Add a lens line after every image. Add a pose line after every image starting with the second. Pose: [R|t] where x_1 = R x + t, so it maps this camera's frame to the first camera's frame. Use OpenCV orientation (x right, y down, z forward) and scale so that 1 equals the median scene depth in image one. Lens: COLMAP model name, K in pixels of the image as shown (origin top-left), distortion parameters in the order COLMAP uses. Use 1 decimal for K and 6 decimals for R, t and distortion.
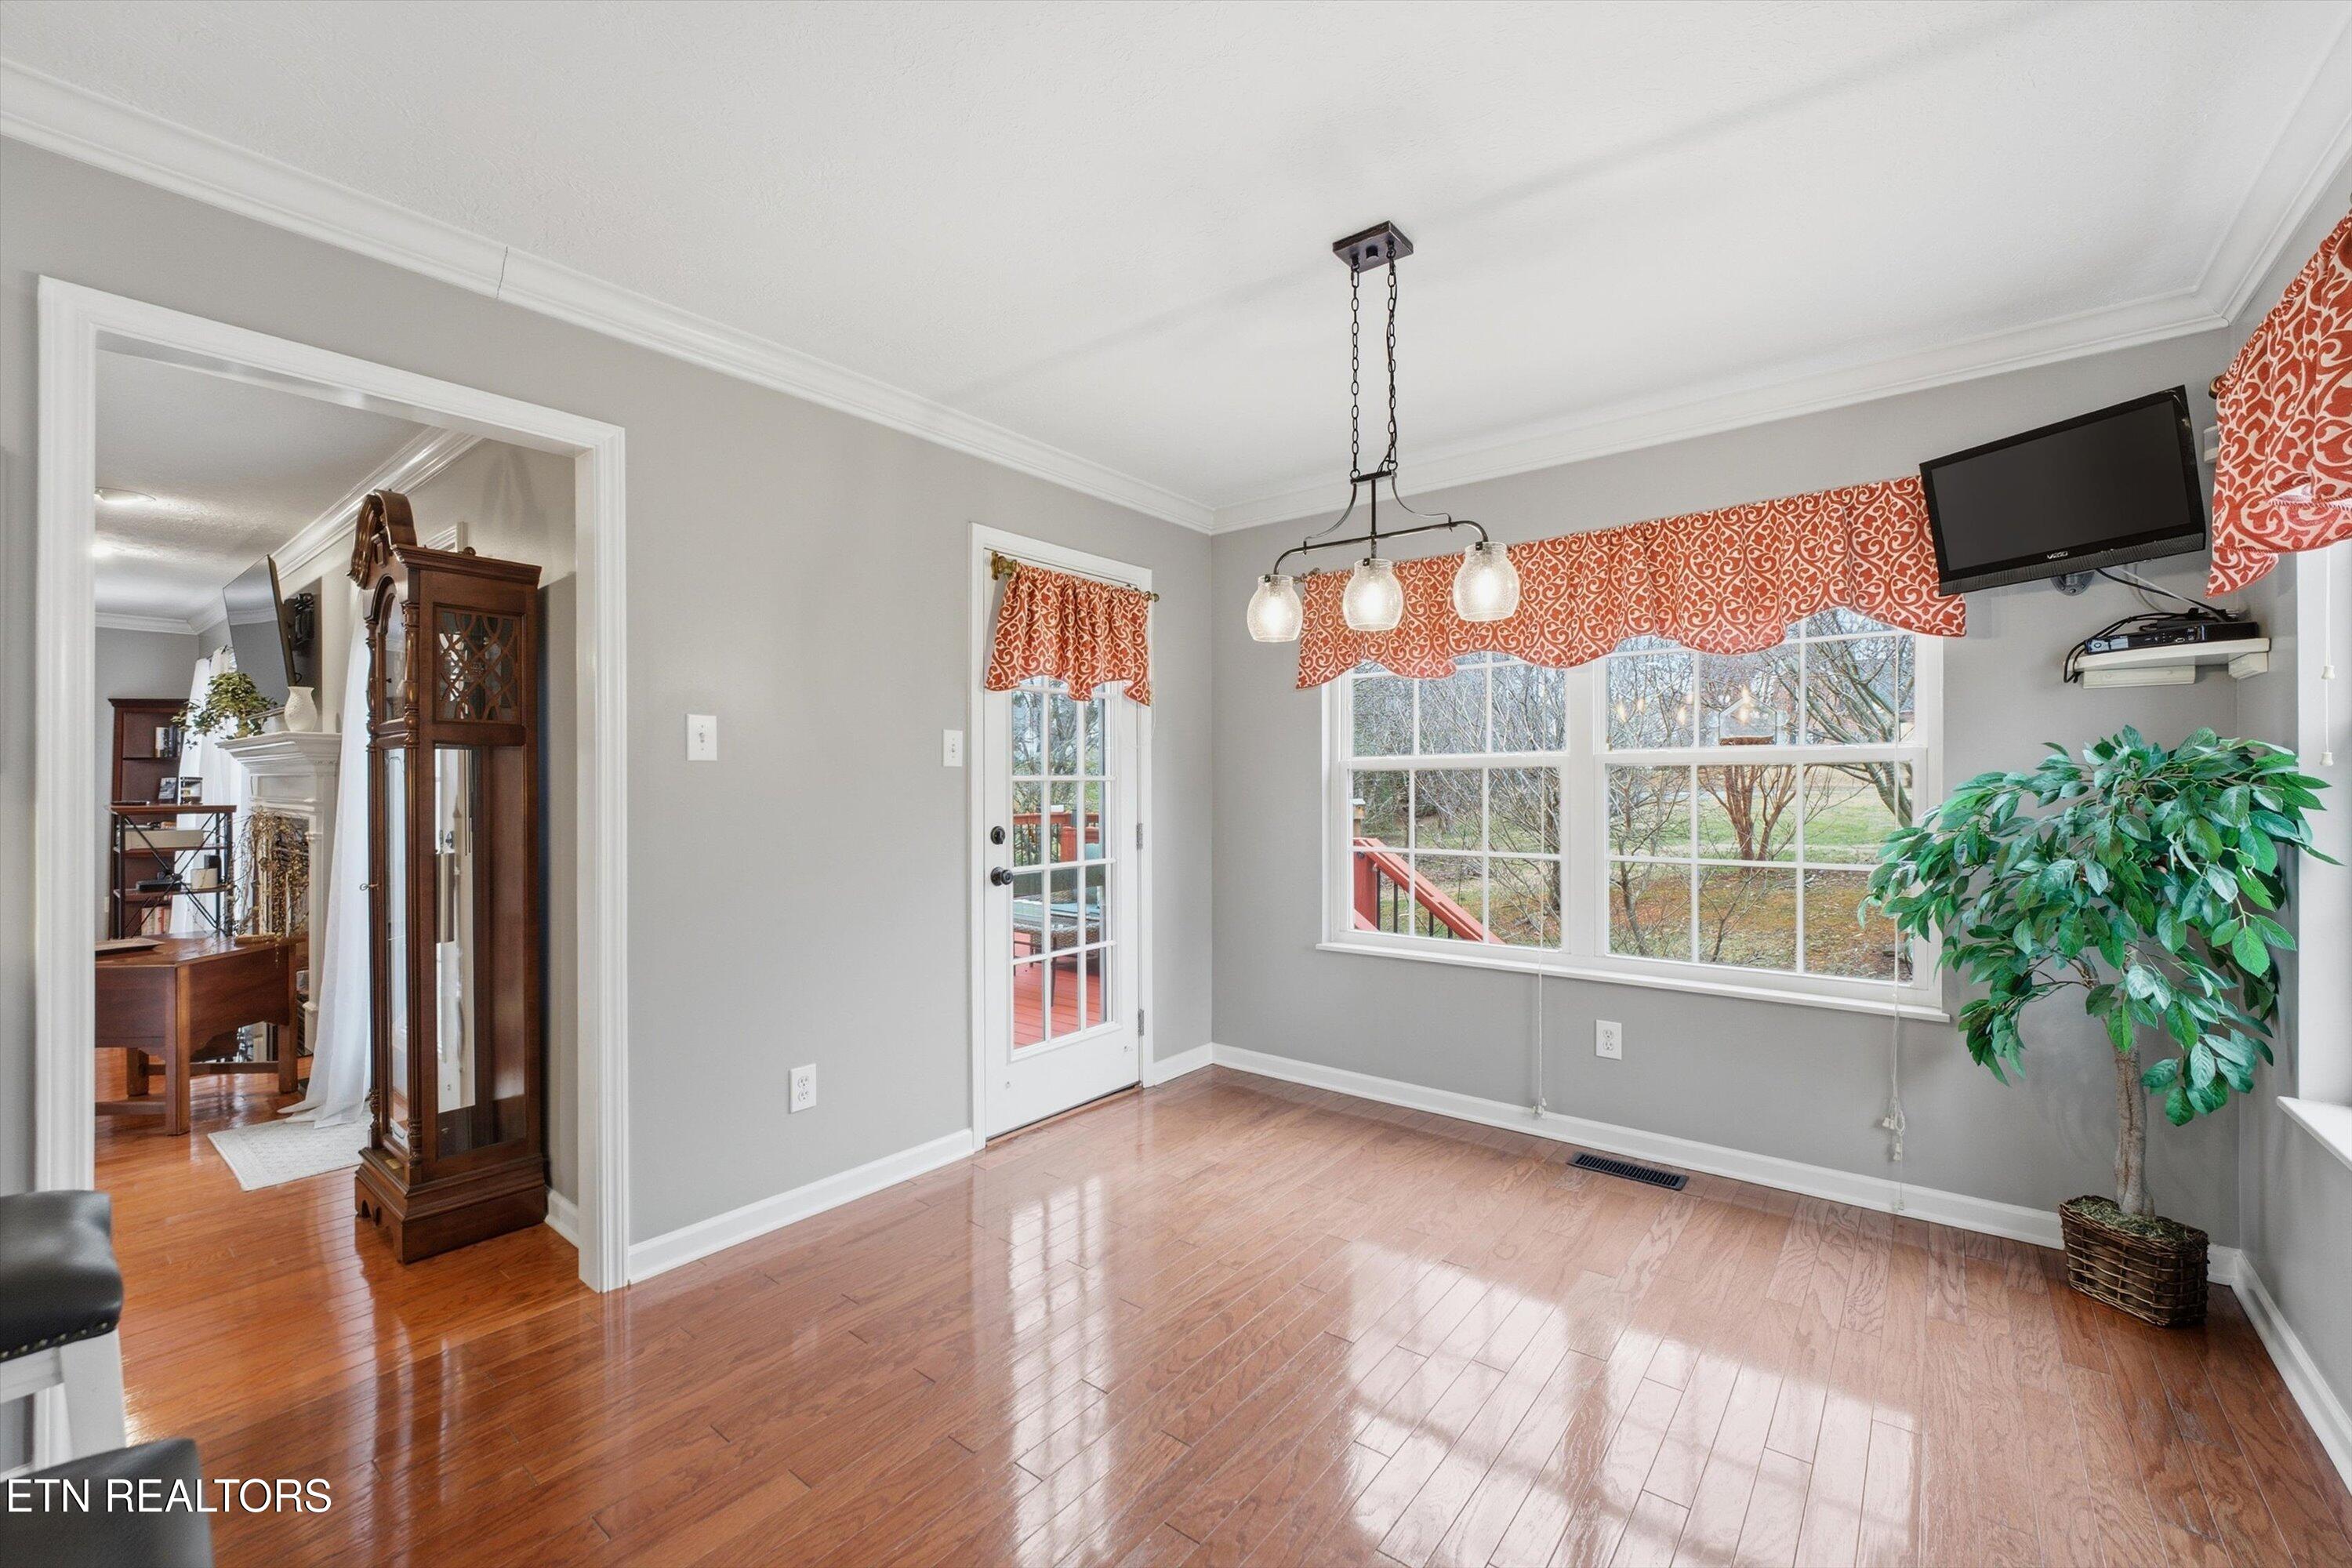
lens RADIAL K [[957.6, 0, 1169.3], [0, 957.6, 768.4], [0, 0, 1]] dist [0.000737, 0.000191]
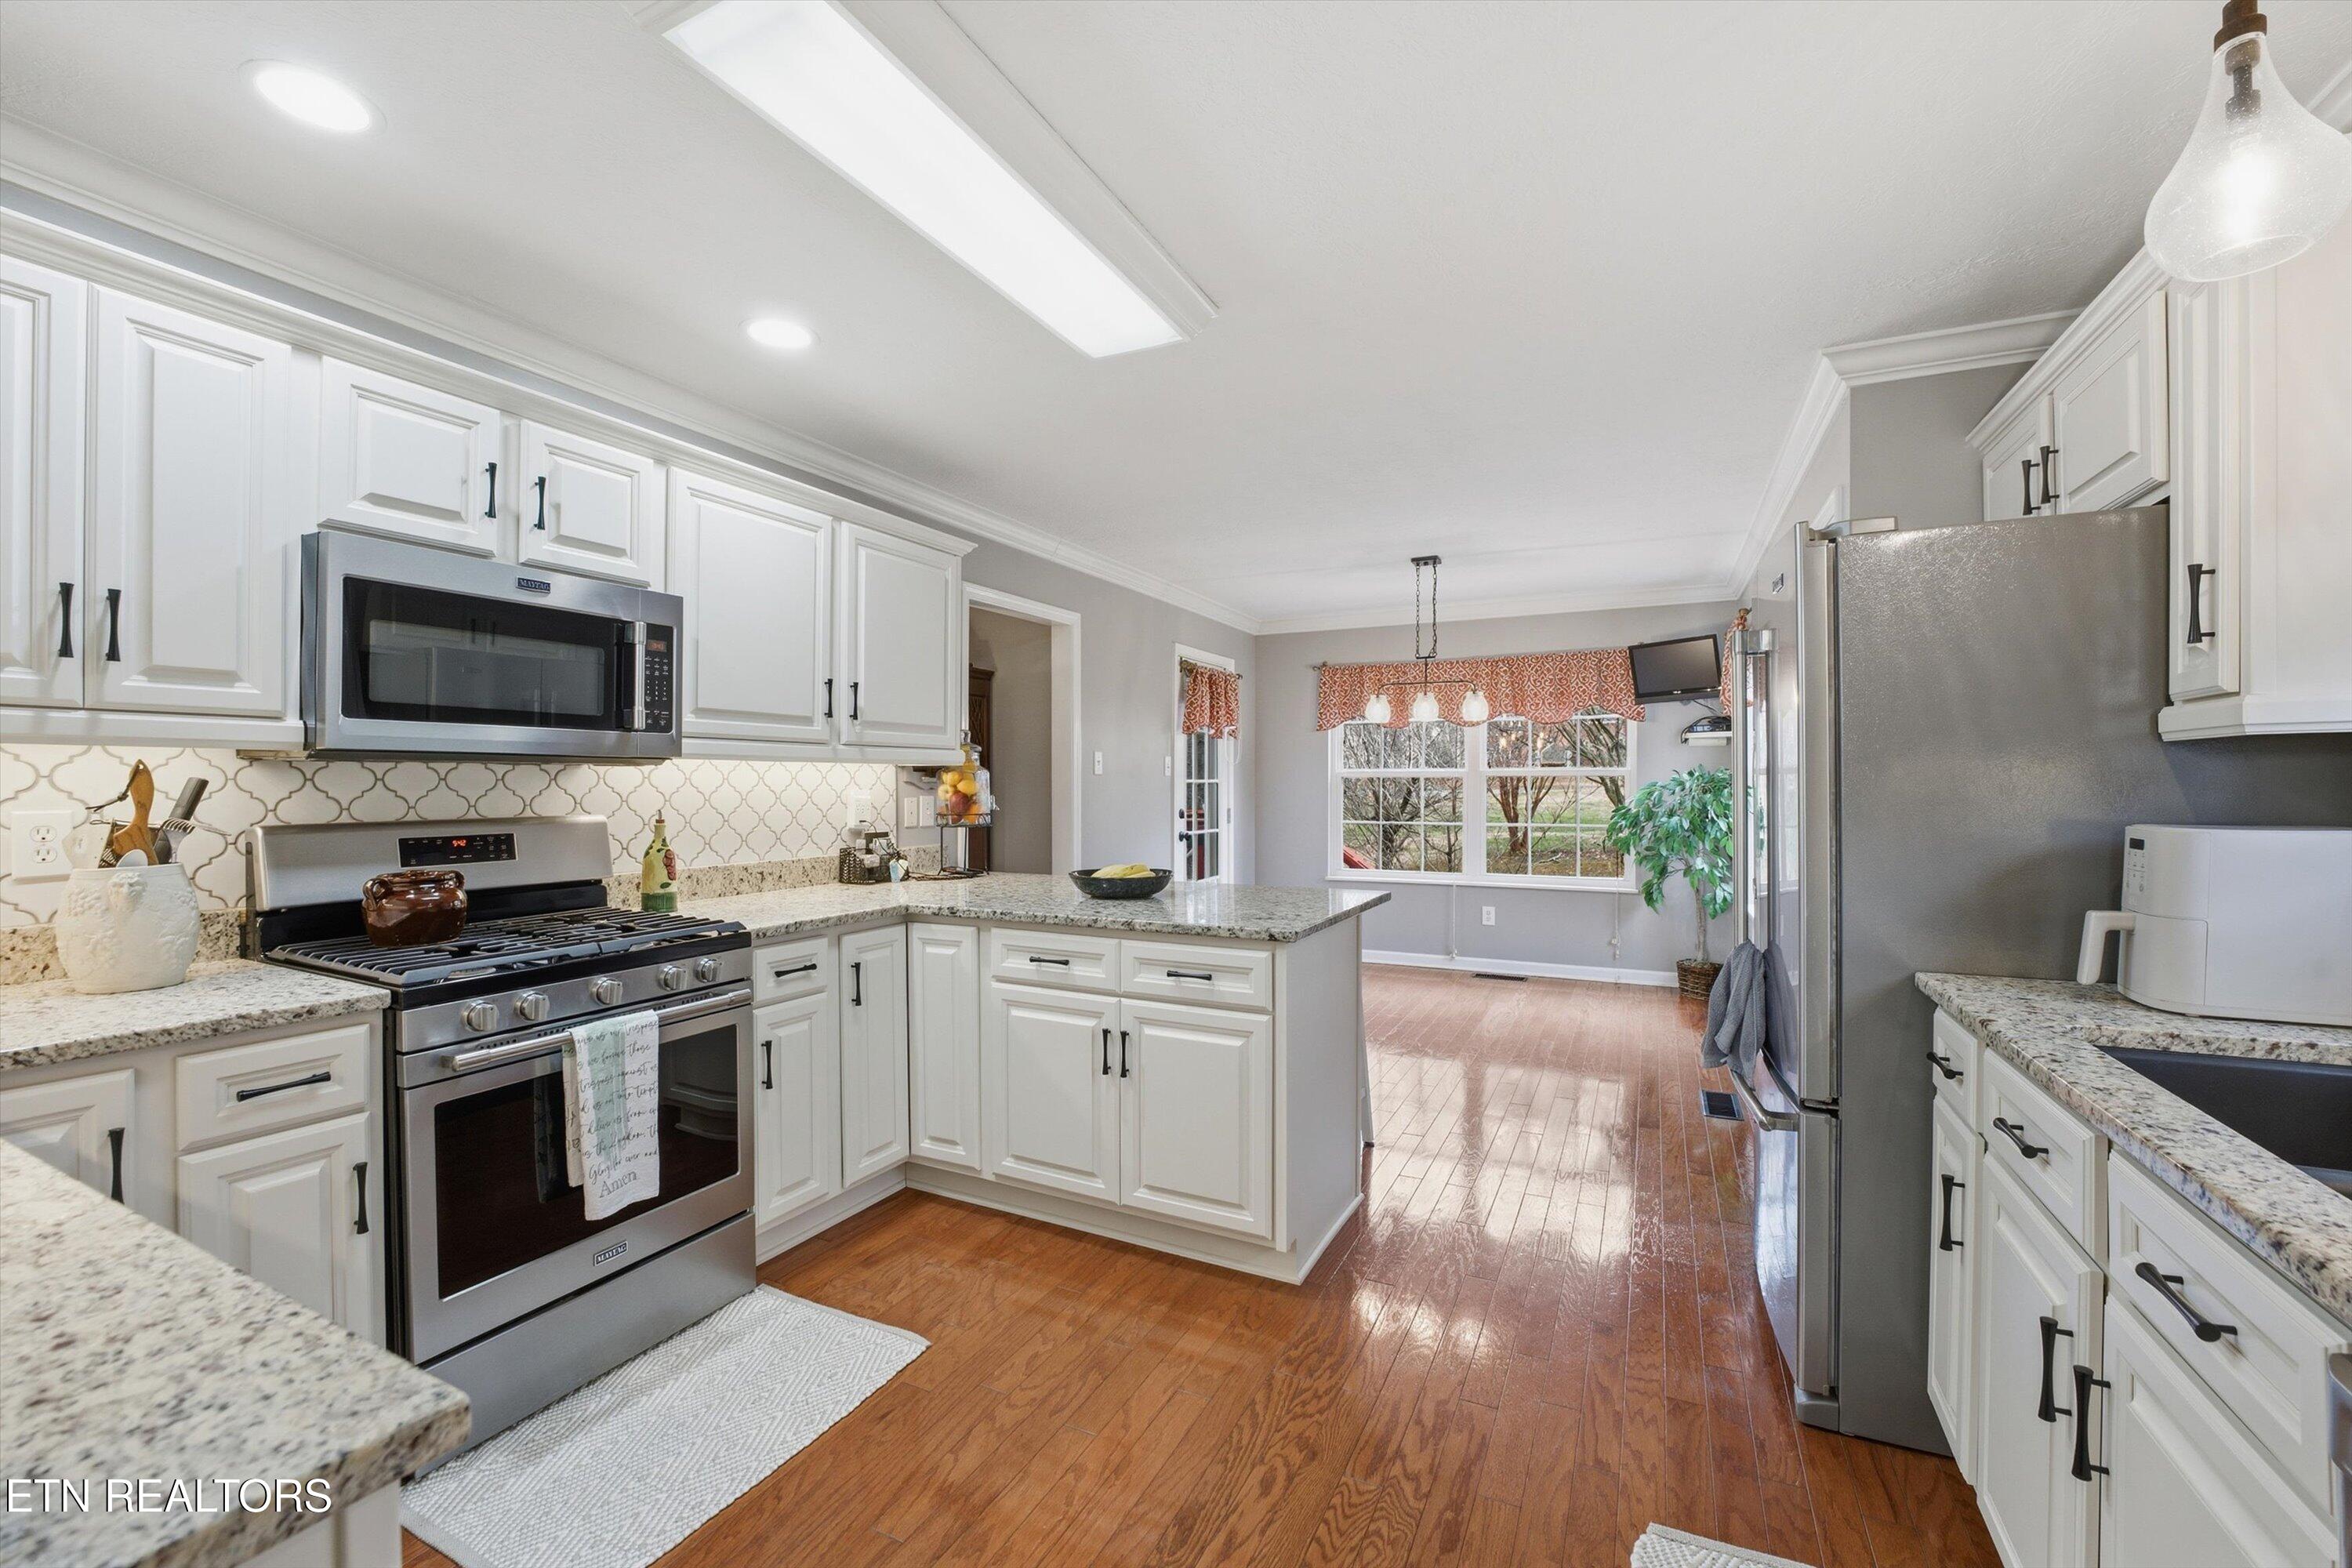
lens RADIAL K [[957.6, 0, 1169.3], [0, 957.6, 768.4], [0, 0, 1]] dist [0.000737, 0.000191]
pose [[0.976709, 0.006071, 0.214481, -0.739429], [-0.006428, 0.999979, 0.000969, -0.022072], [-0.214471, -0.002325, 0.976728, -0.953573]]
